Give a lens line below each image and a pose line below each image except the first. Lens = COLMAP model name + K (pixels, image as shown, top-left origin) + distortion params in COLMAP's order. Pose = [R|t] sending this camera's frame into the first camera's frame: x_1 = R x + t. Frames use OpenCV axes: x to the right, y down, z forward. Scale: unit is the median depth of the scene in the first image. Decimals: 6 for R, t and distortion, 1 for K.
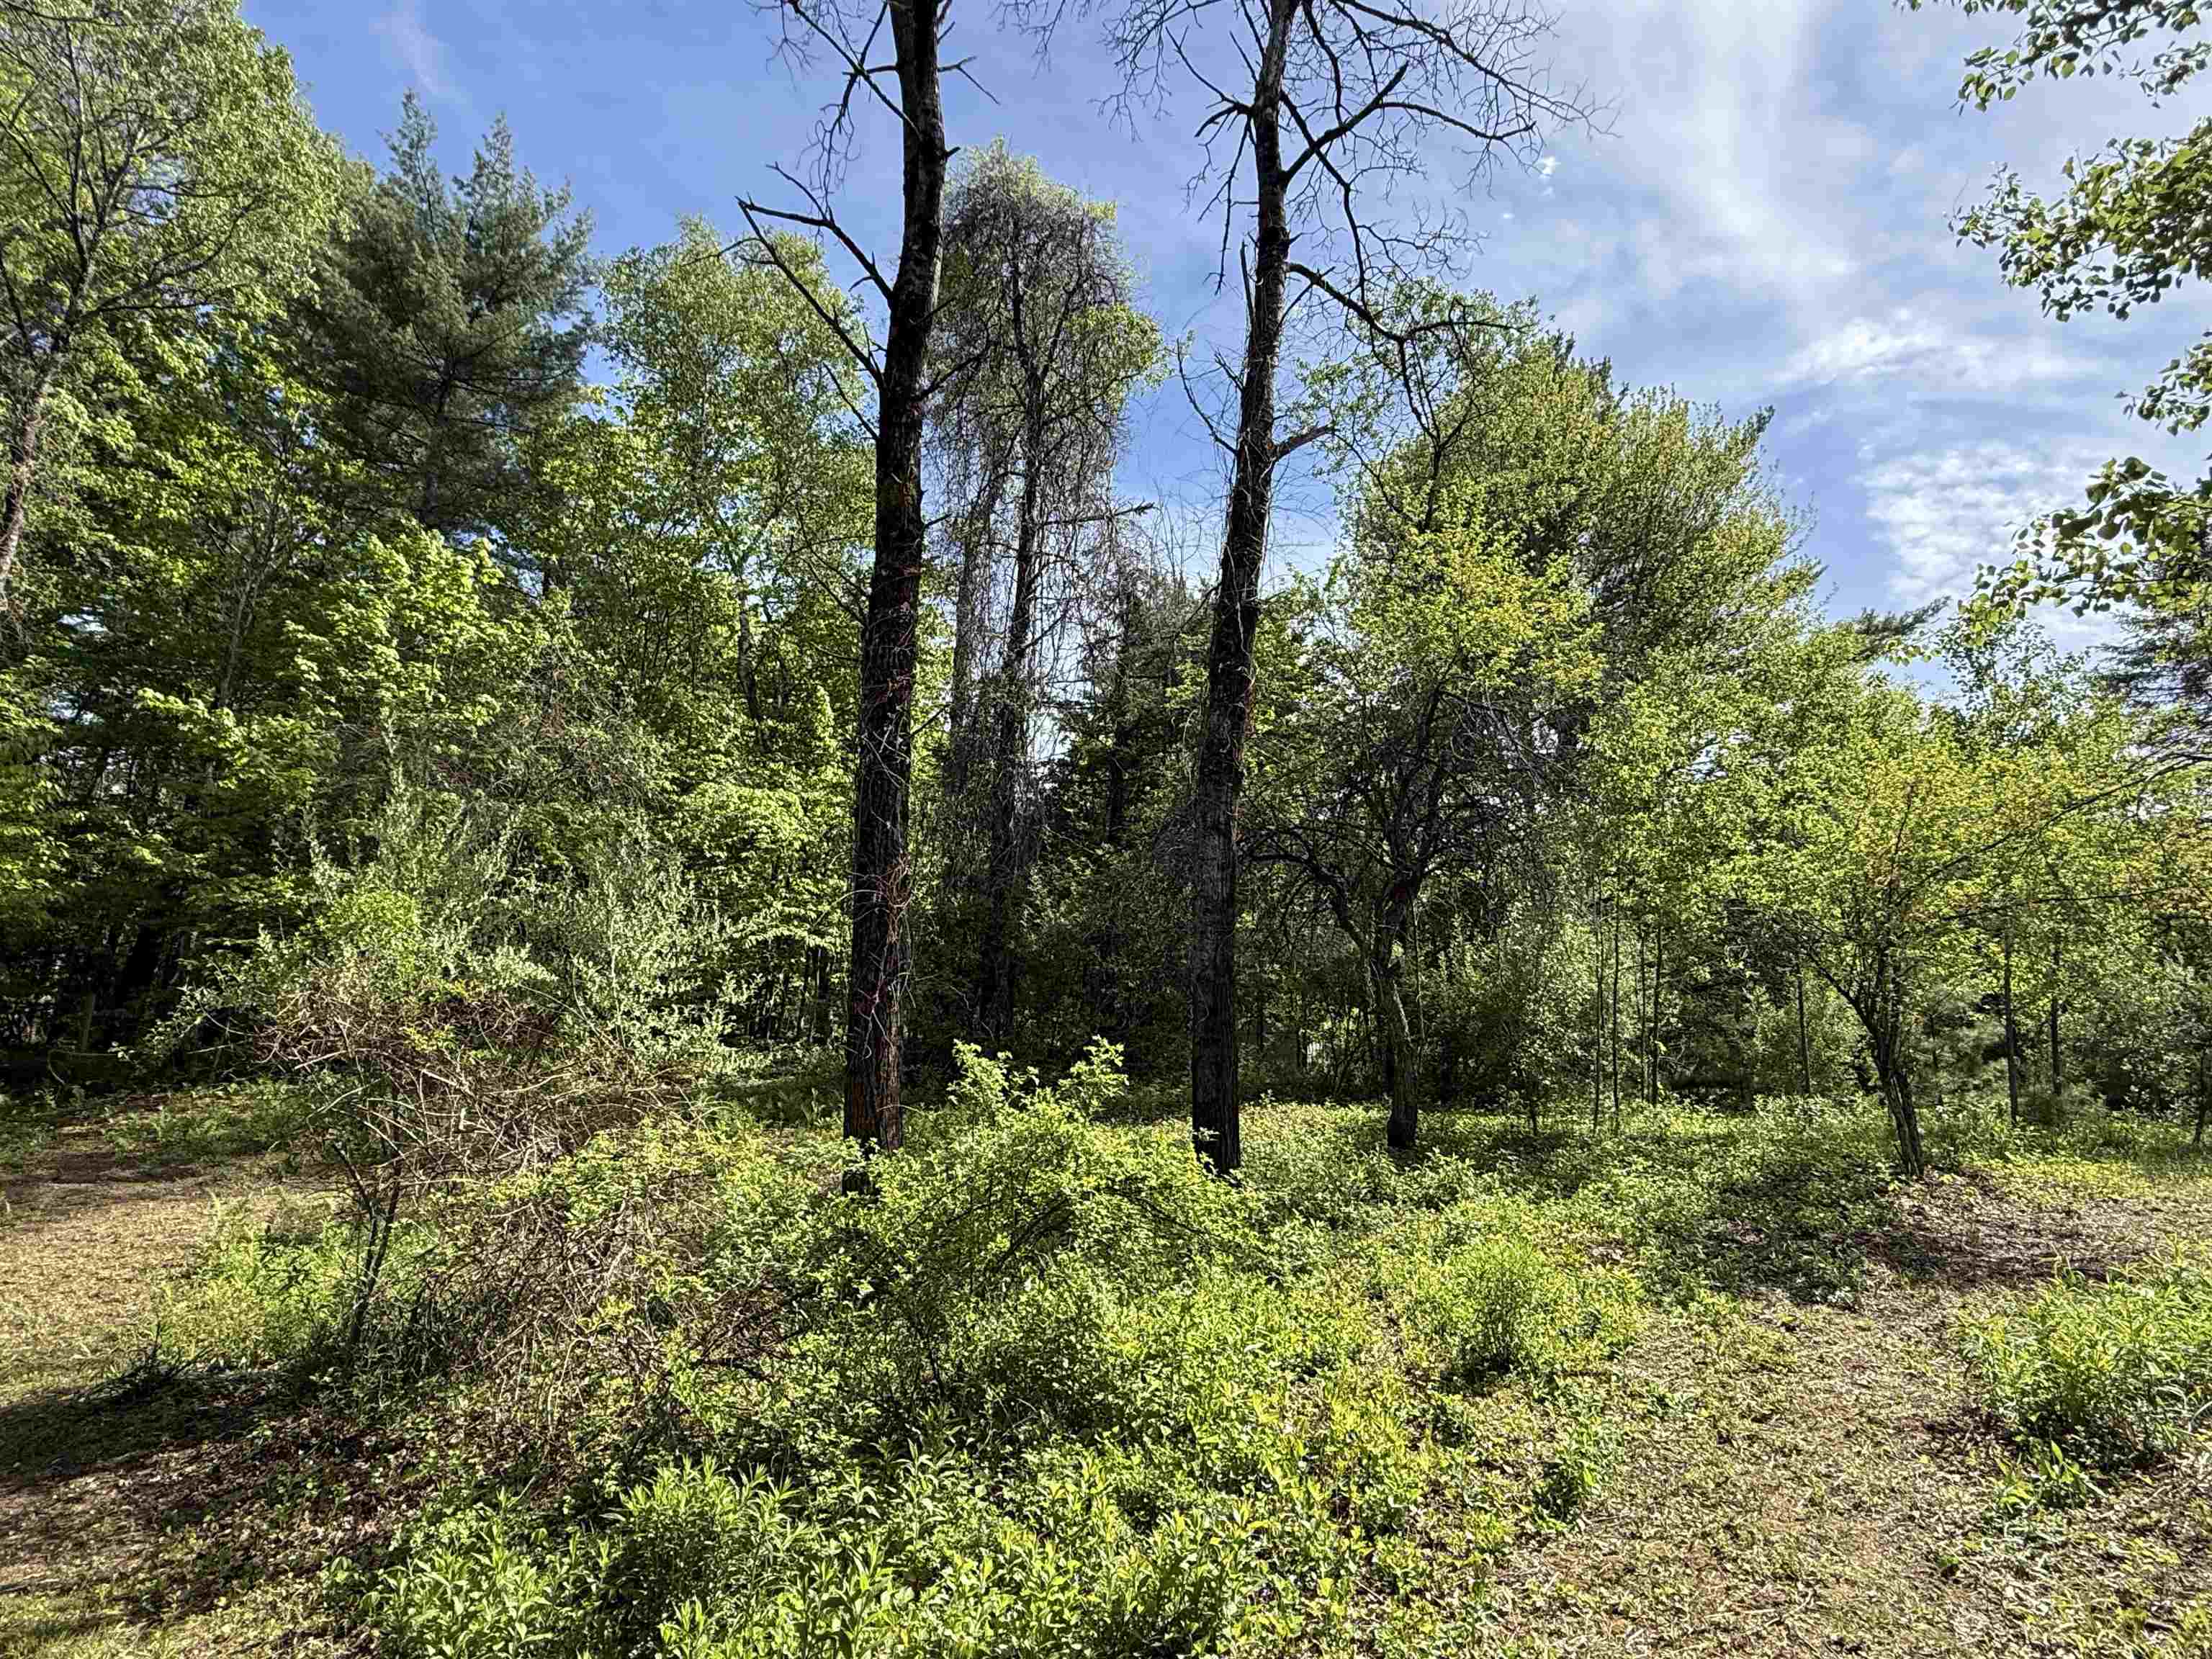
lens RADIAL K [[1168.6, 0, 1106.0], [0, 1168.6, 829.5], [0, 0, 1]] dist [0.002561, 0.000564]
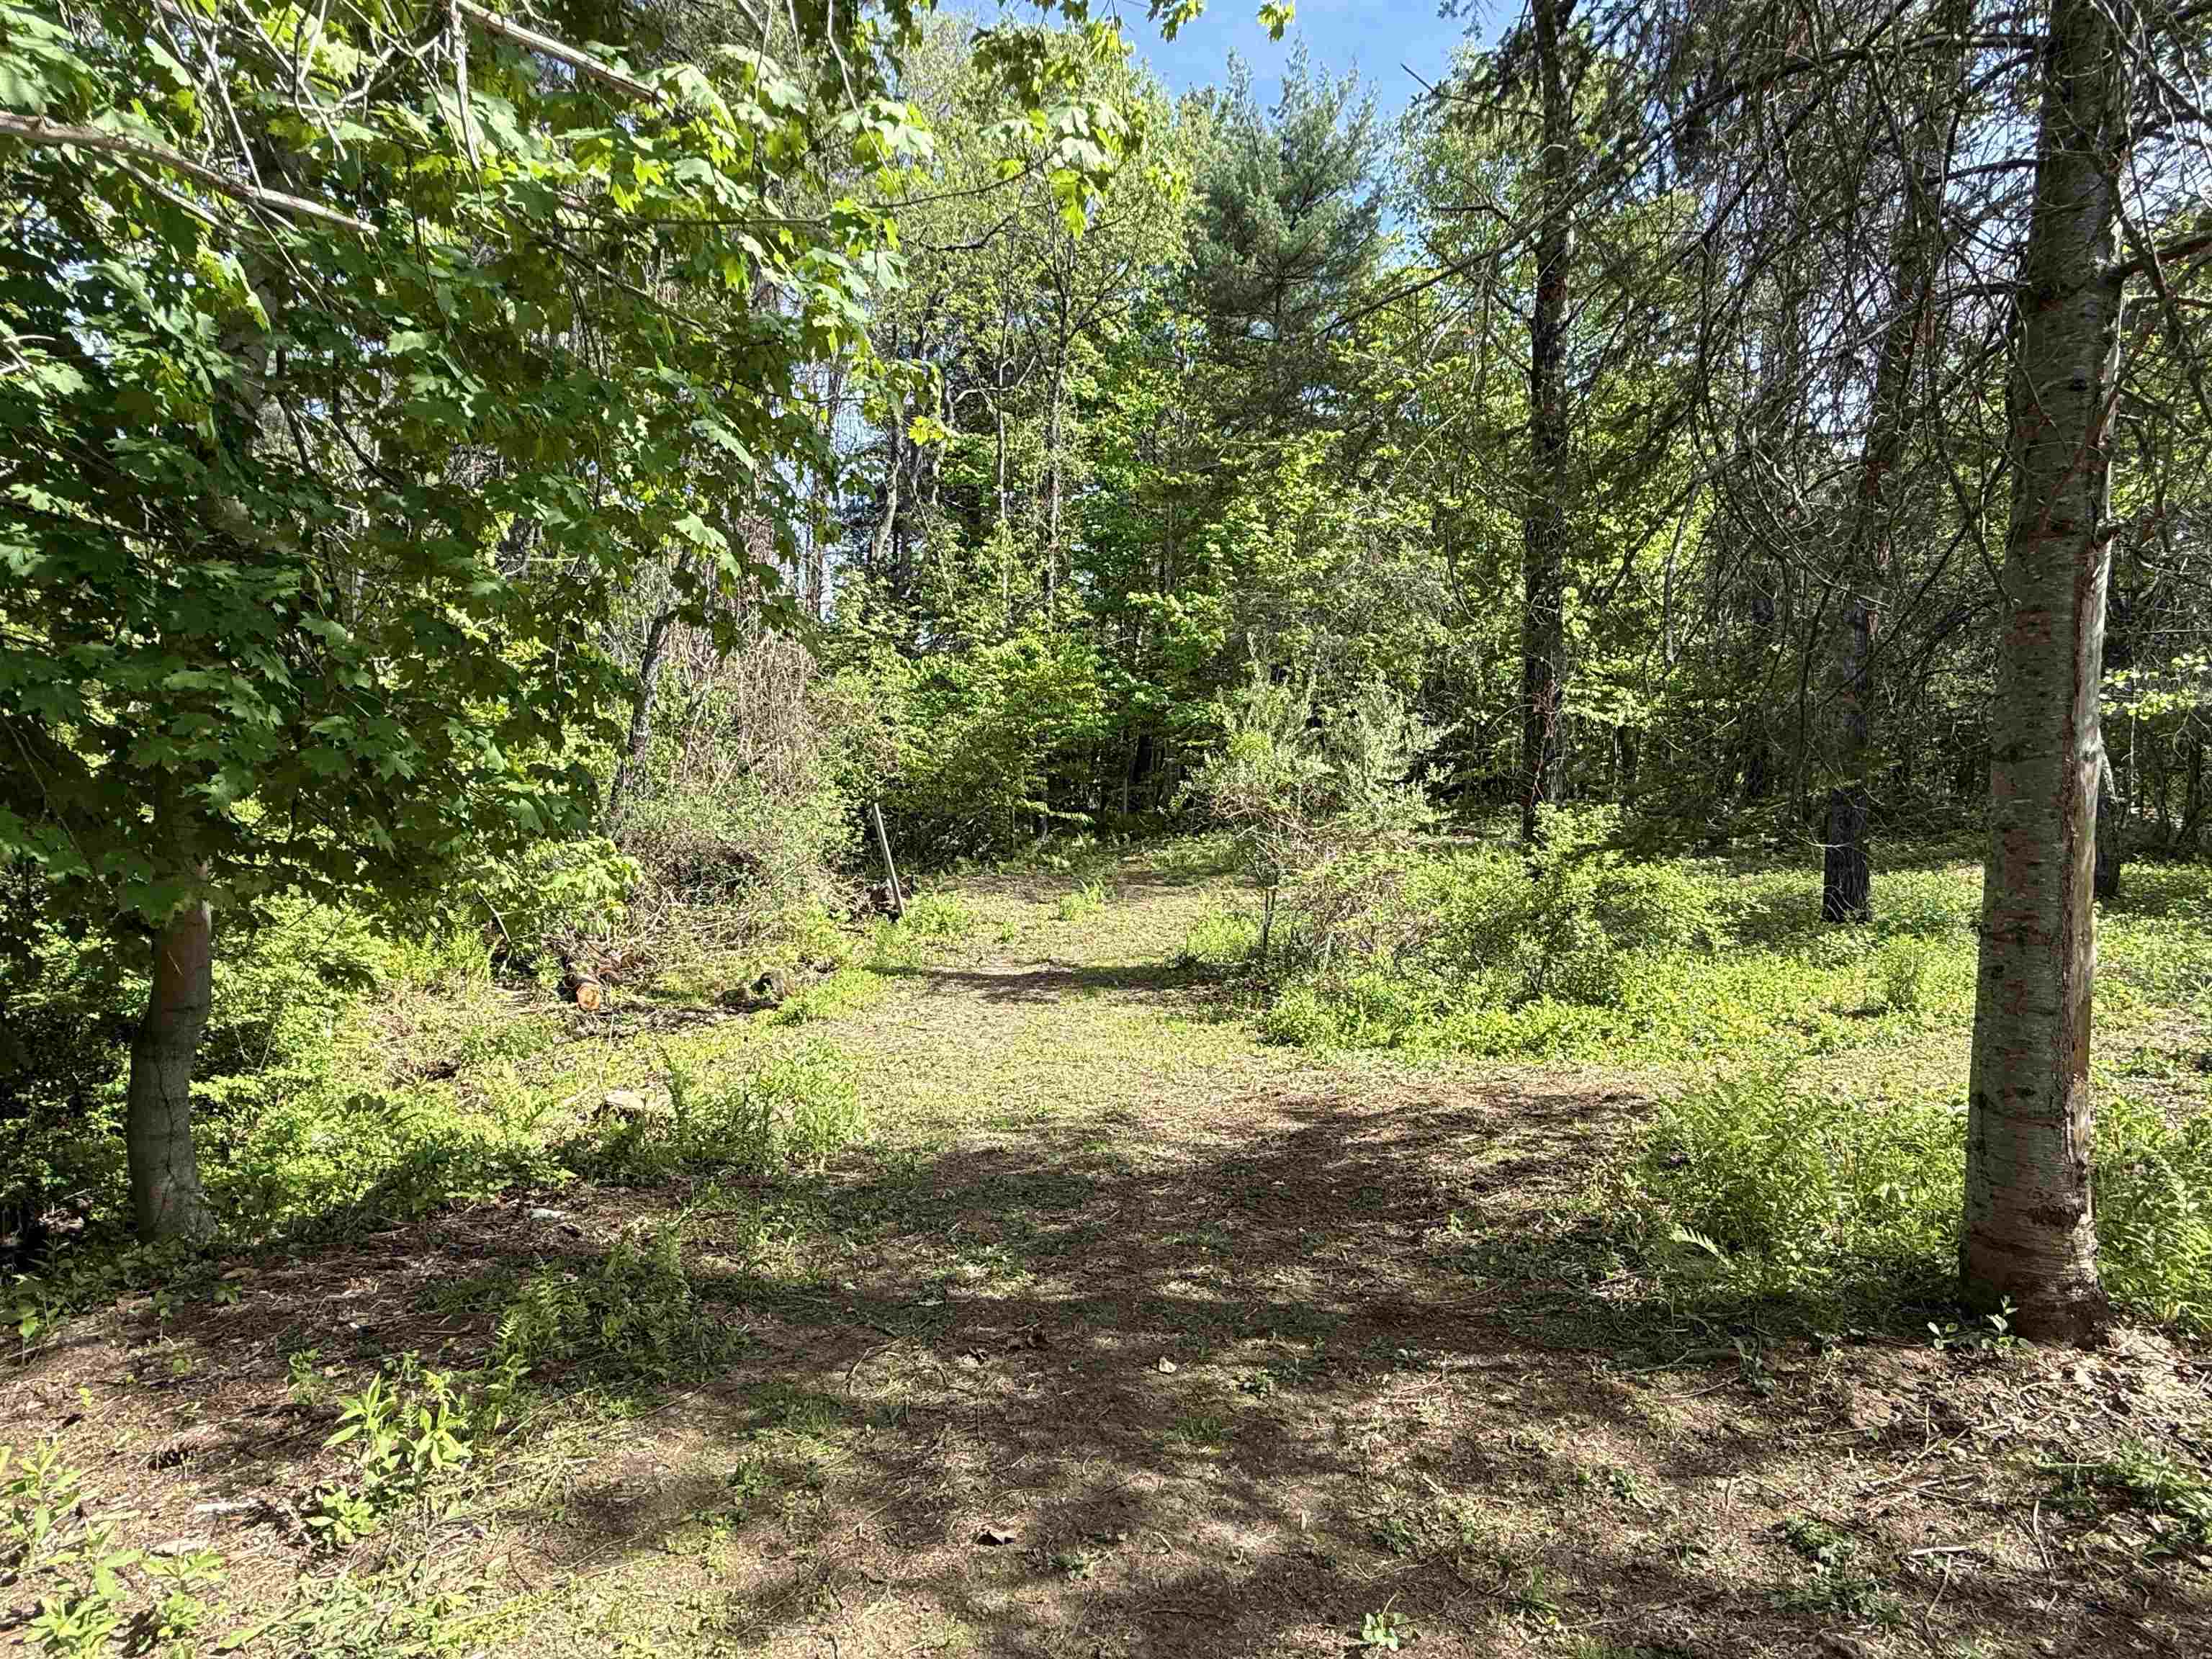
lens RADIAL K [[1168.6, 0, 1106.0], [0, 1168.6, 829.5], [0, 0, 1]] dist [0.002561, 0.000564]
pose [[0.756187, 0.007302, -0.654315, 0.177782], [0.123733, 0.980303, 0.153936, -0.043041], [0.642551, -0.197364, 0.740388, -0.239051]]
